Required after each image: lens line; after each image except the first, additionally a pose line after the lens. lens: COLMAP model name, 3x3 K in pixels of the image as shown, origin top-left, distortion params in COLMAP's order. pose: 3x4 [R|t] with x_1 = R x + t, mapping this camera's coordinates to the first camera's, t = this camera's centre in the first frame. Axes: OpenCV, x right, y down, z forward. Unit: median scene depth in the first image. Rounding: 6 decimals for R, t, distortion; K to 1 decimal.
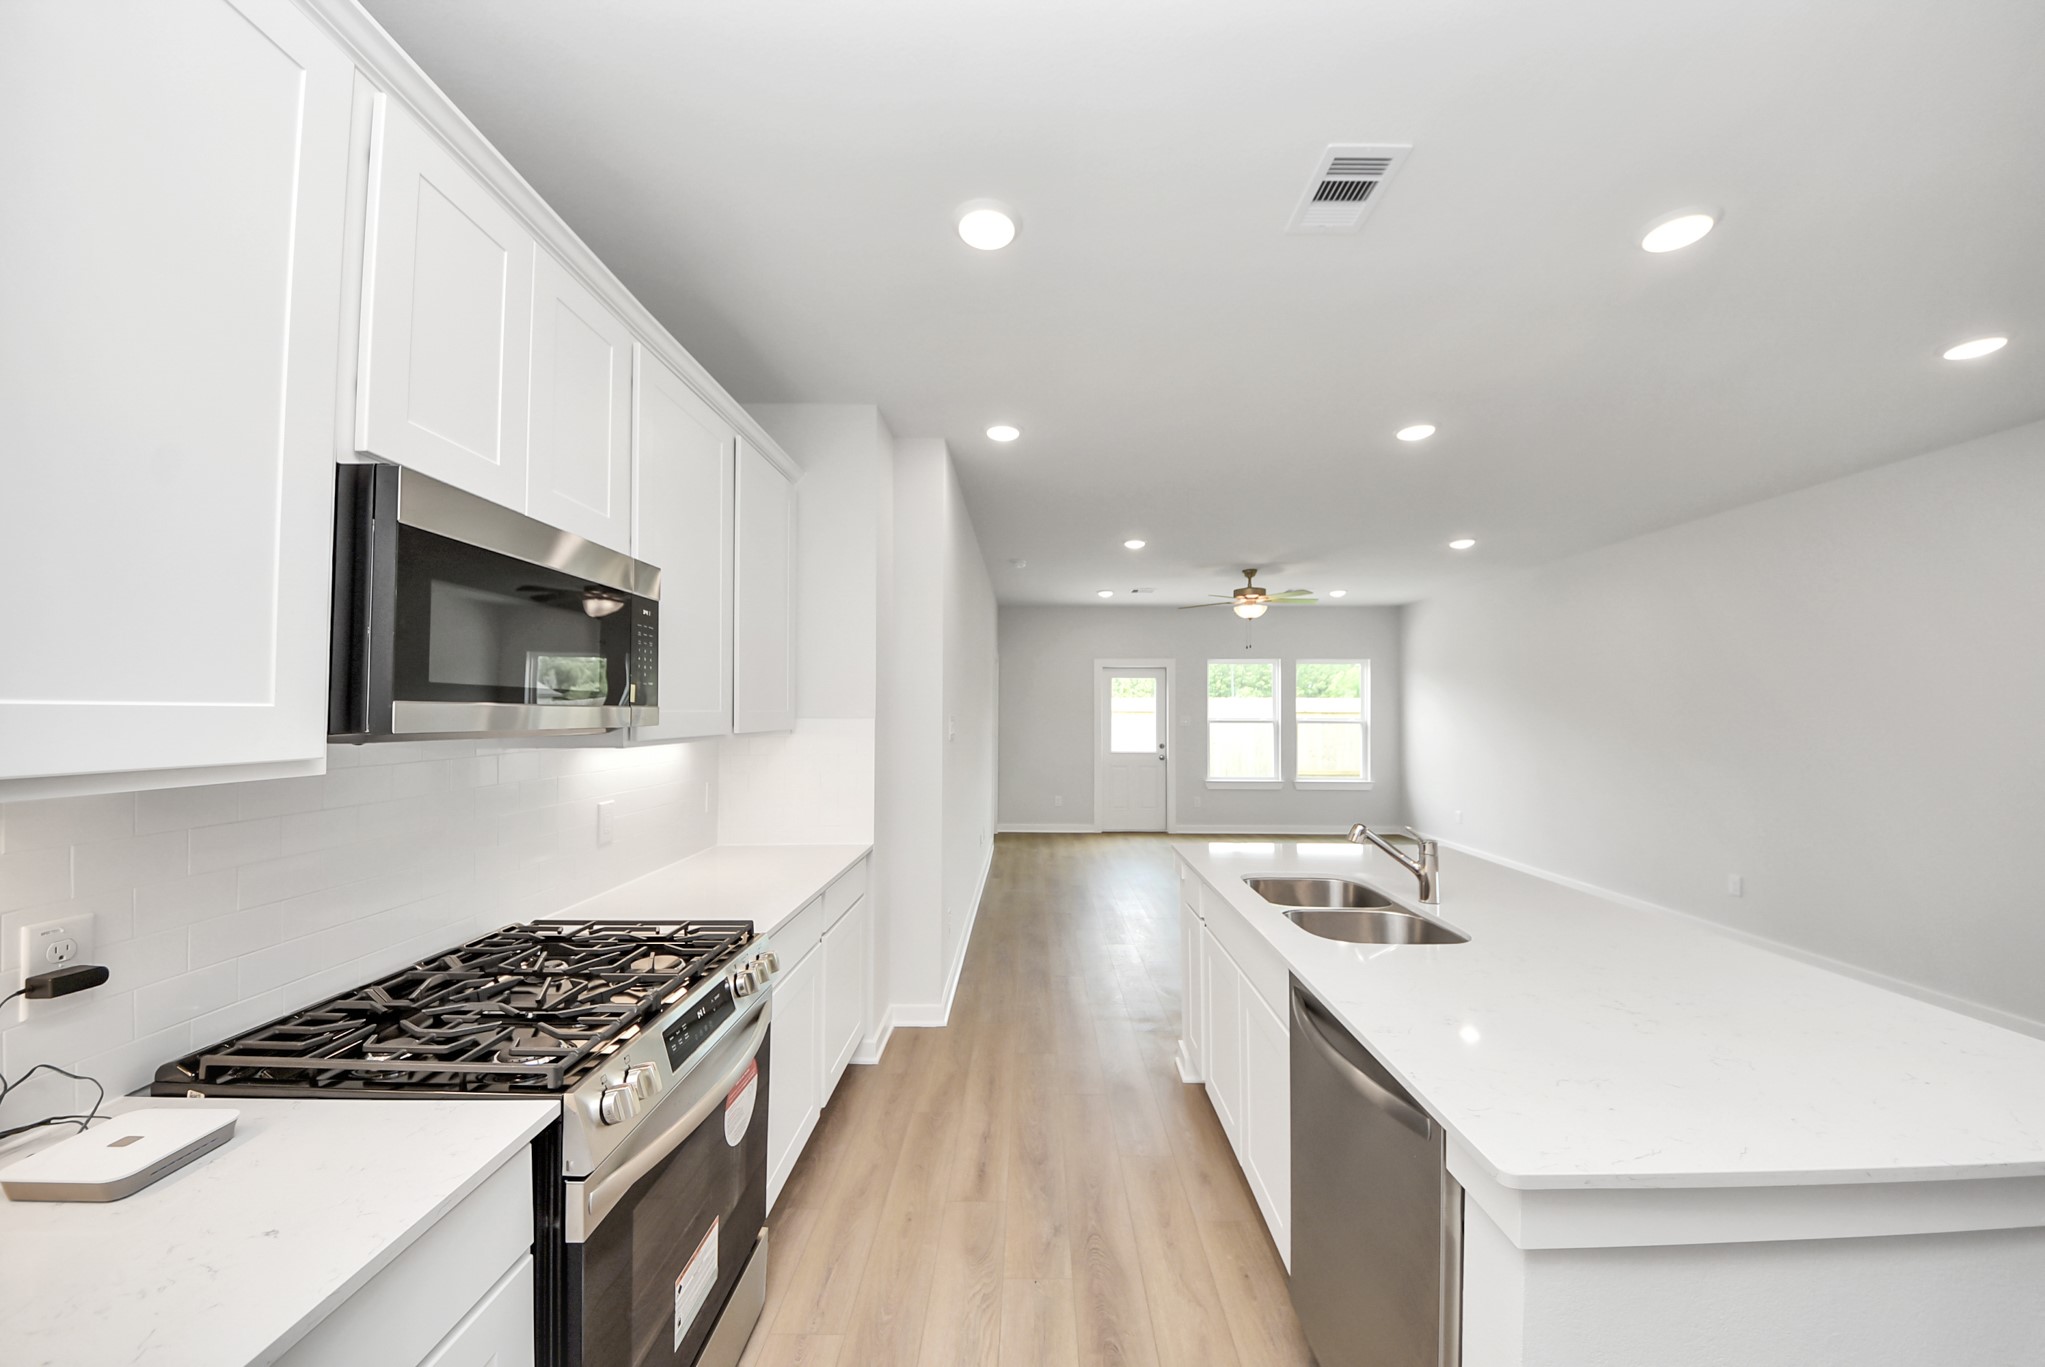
lens RADIAL K [[704.5, 0, 1019.1], [0, 704.5, 704.1], [0, 0, 1]] dist [0.000239, -0.015298]
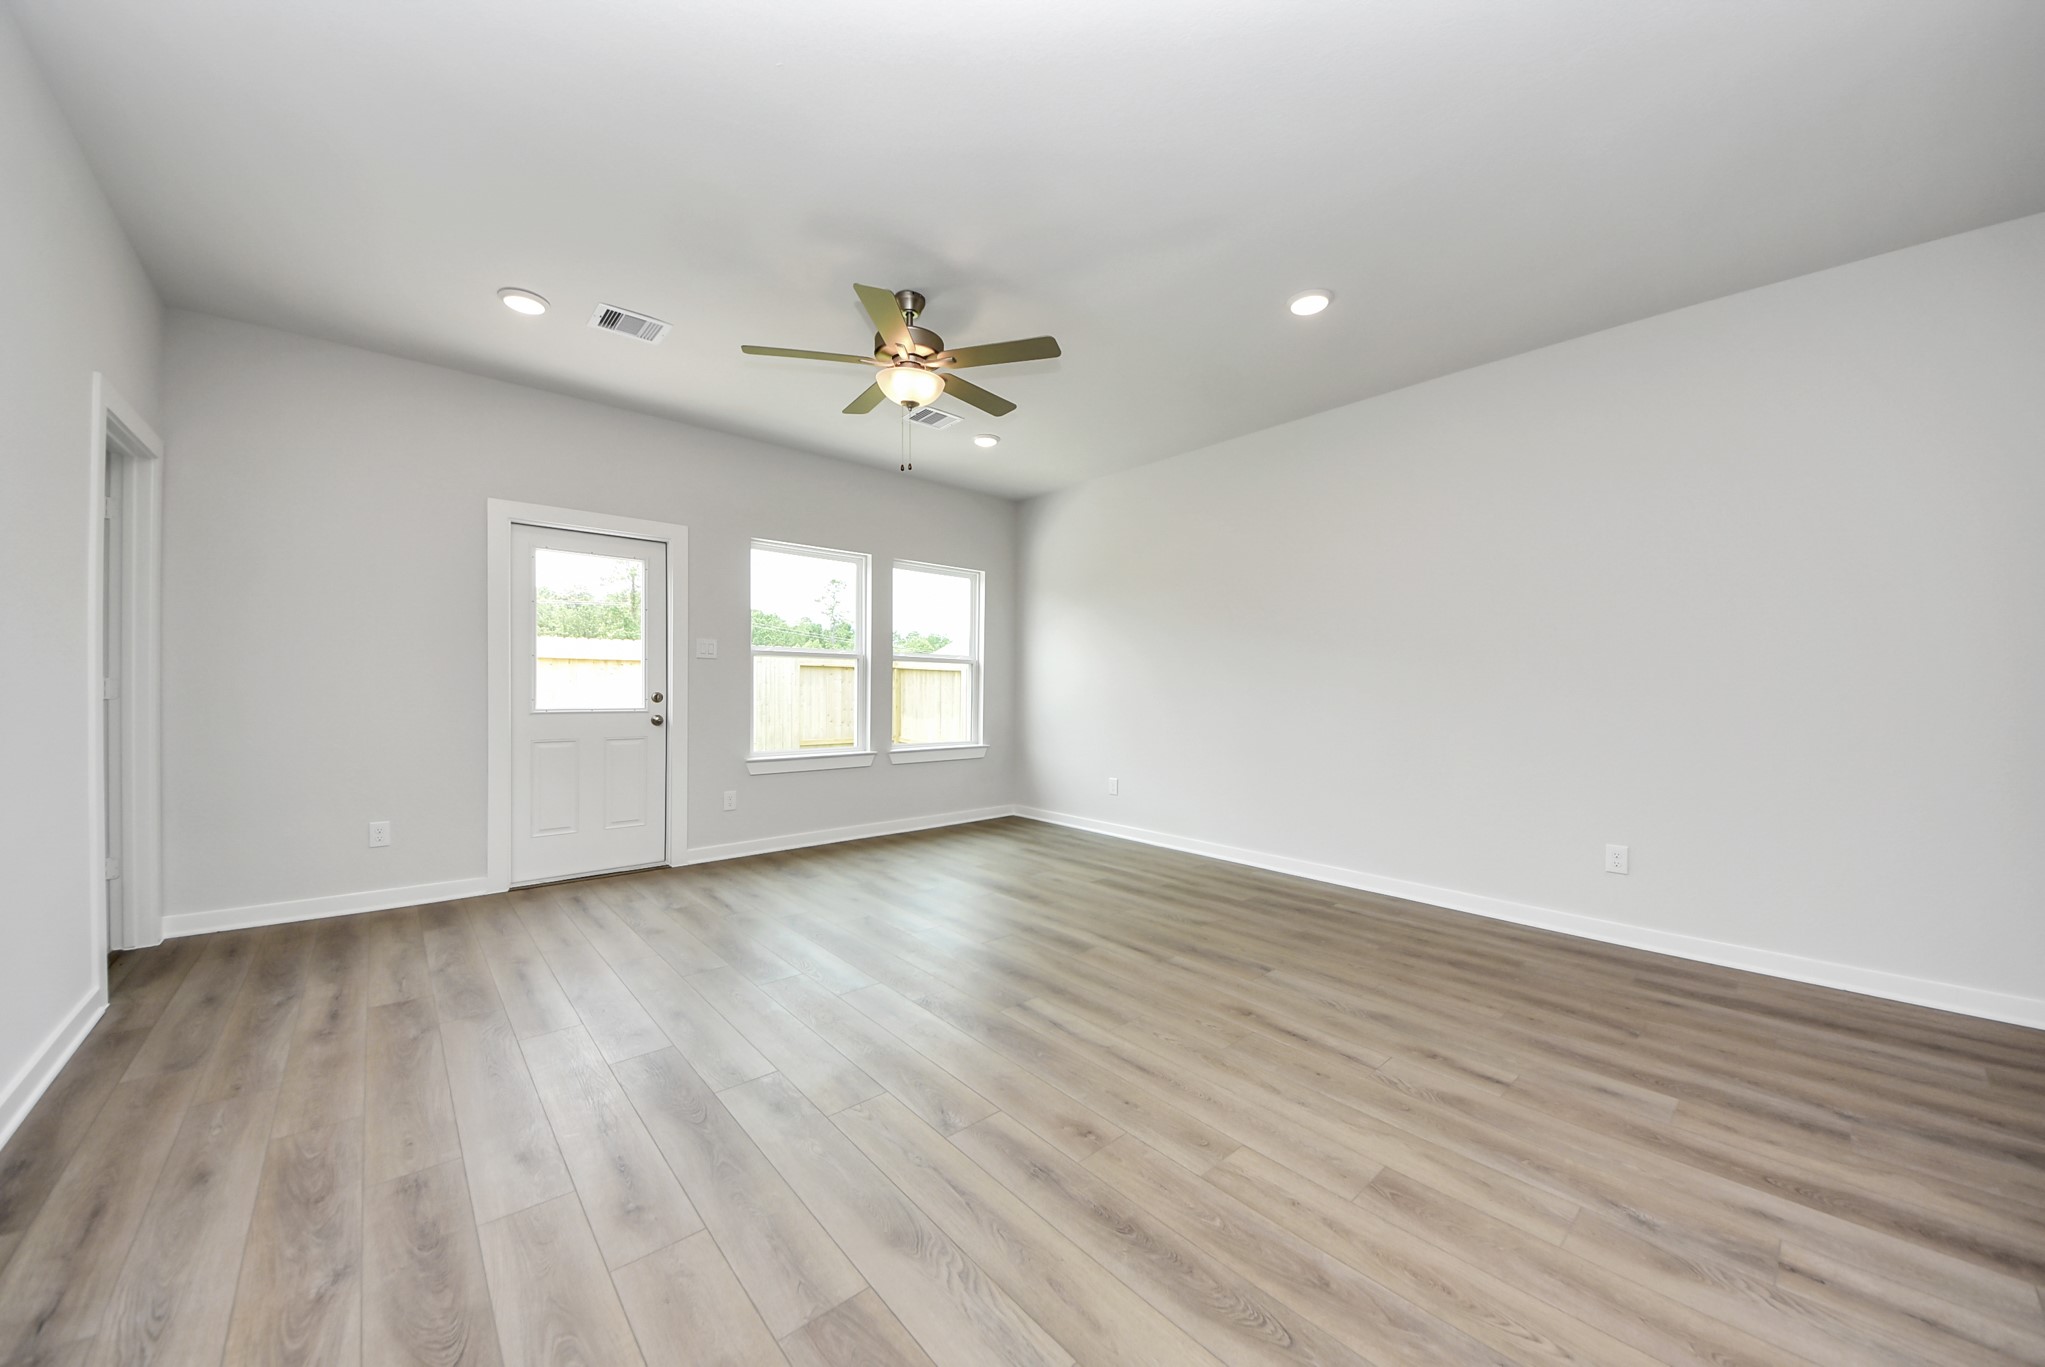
lens RADIAL K [[723.2, 0, 1039.4], [0, 723.2, 691.1], [0, 0, 1]] dist [0.021560, -0.014666]
pose [[0.730070, -0.001825, 0.683370, 0.055852], [-0.013634, 0.999759, 0.017235, 0.050728], [-0.683236, -0.021900, 0.729869, 0.515348]]
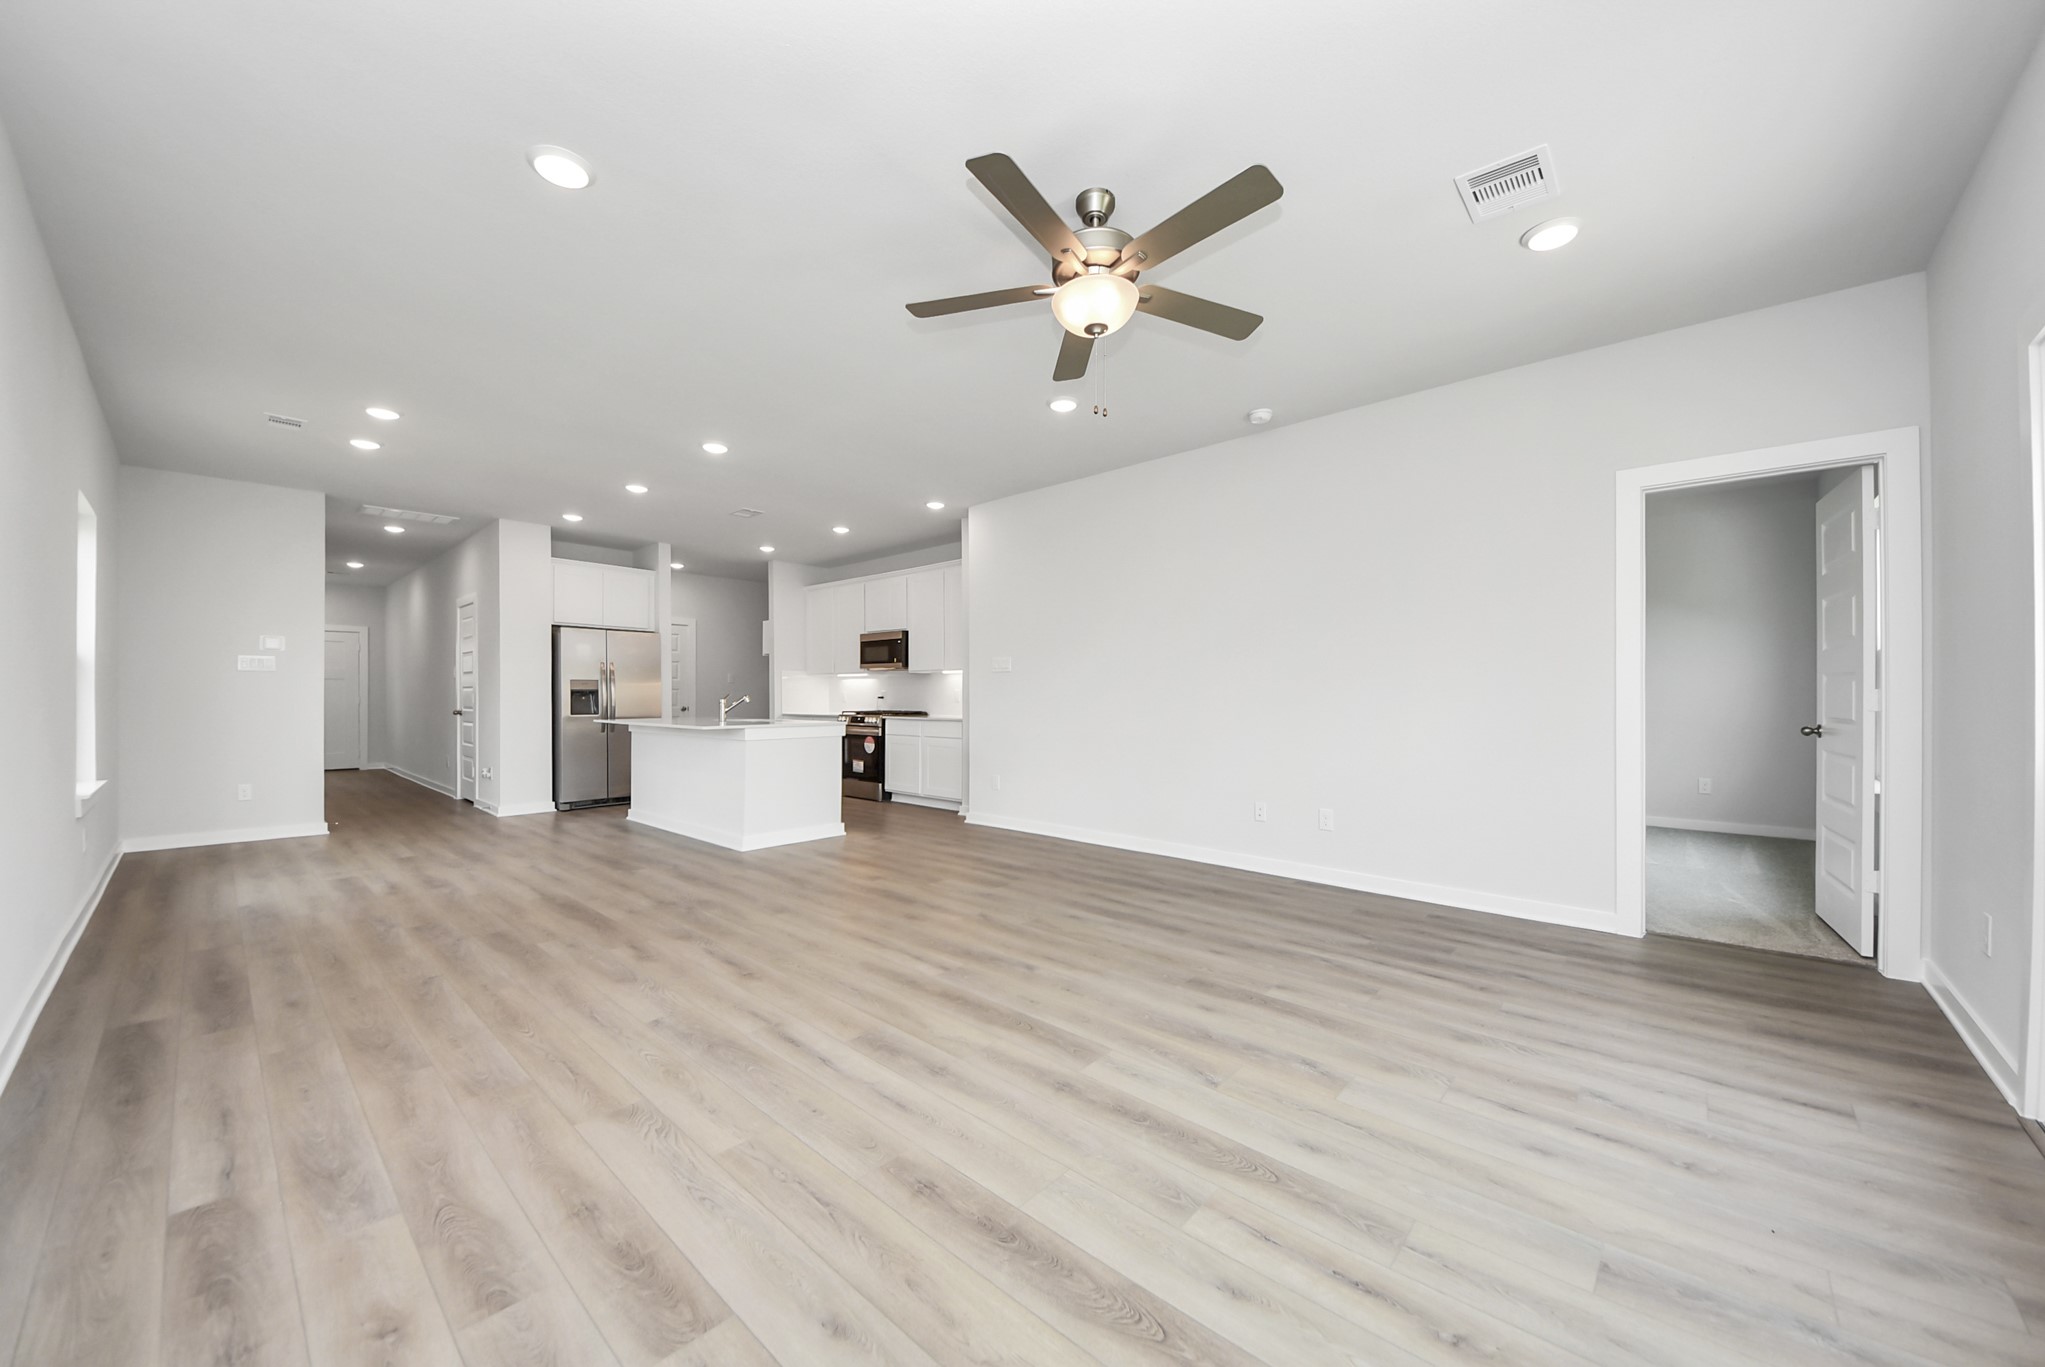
lens RADIAL K [[737.1, 0, 1049.7], [0, 737.1, 694.1], [0, 0, 1]] dist [0.019015, -0.015258]
pose [[-0.639389, -0.005009, -0.768867, 0.563280], [0.008322, 0.999875, -0.013435, 0.061630], [0.768839, -0.014989, -0.639267, 1.077337]]
